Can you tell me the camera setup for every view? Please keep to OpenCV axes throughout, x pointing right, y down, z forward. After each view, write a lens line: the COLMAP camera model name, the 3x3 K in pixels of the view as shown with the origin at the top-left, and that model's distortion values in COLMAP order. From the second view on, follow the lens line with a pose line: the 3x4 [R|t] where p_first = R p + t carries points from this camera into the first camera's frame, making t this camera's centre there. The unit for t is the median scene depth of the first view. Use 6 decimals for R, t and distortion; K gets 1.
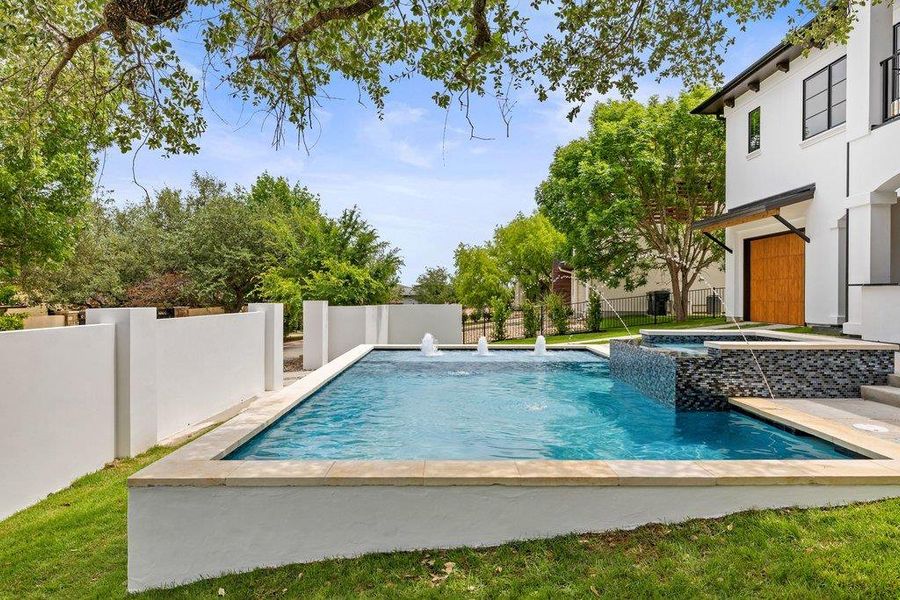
lens RADIAL K [[440.9, 0, 446.5], [0, 440.9, 301.9], [0, 0, 1]] dist [-0.001627, -0.000520]
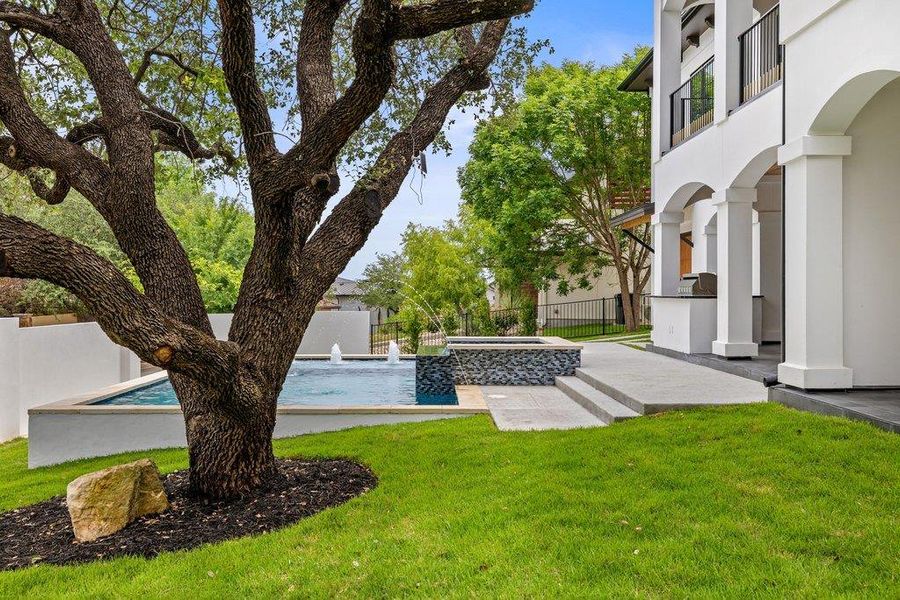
lens RADIAL K [[749.4, 0, 450.0], [0, 749.4, 300.0], [0, 0, 1]] dist [0.013637, -0.000191]
pose [[0.999978, -0.002293, -0.006149, 0.229642], [0.002278, 0.999995, -0.002338, -0.013196], [0.006155, 0.002324, 0.999978, -0.459981]]
